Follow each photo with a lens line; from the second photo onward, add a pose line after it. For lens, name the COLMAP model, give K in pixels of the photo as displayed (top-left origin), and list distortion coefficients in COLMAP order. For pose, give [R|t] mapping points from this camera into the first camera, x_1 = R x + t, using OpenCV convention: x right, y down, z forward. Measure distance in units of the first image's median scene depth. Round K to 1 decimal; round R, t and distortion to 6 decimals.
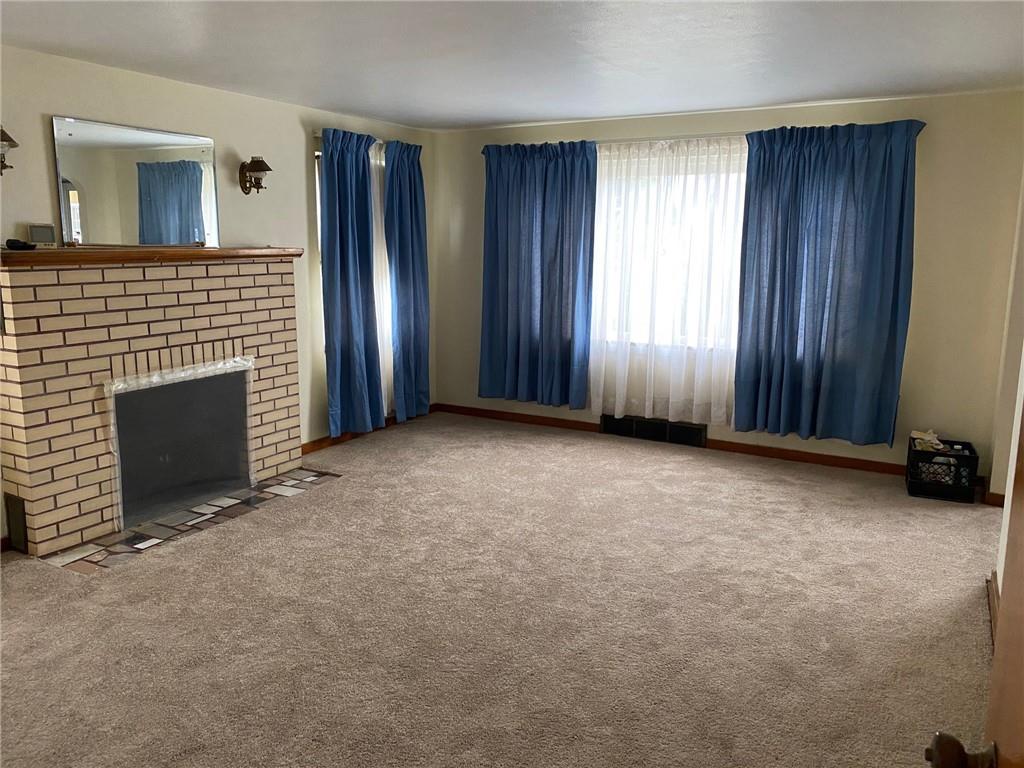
lens RADIAL K [[770.0, 0, 510.4], [0, 770.0, 378.7], [0, 0, 1]] dist [0.019217, -0.028808]
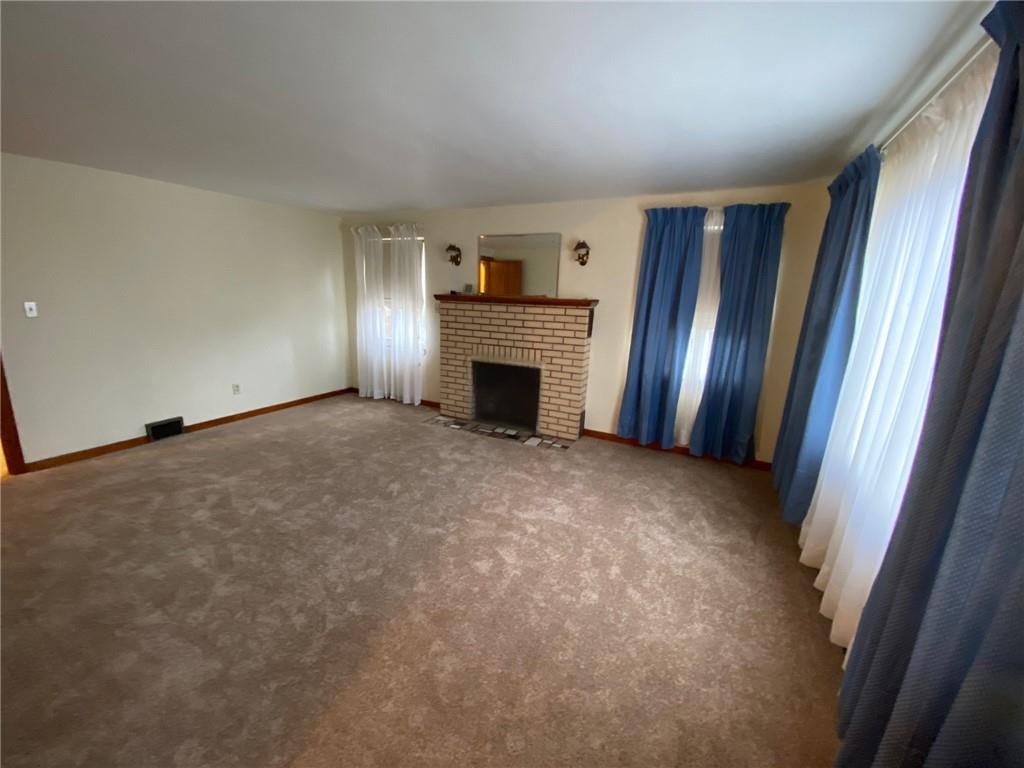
lens RADIAL K [[416.1, 0, 507.5], [0, 416.1, 395.4], [0, 0, 1]] dist [0.003803, -0.001141]
pose [[0.026799, 0.248102, -0.968363, 0.625455], [-0.202269, 0.950019, 0.237805, -0.175078], [0.978963, 0.189497, 0.075643, 0.933463]]
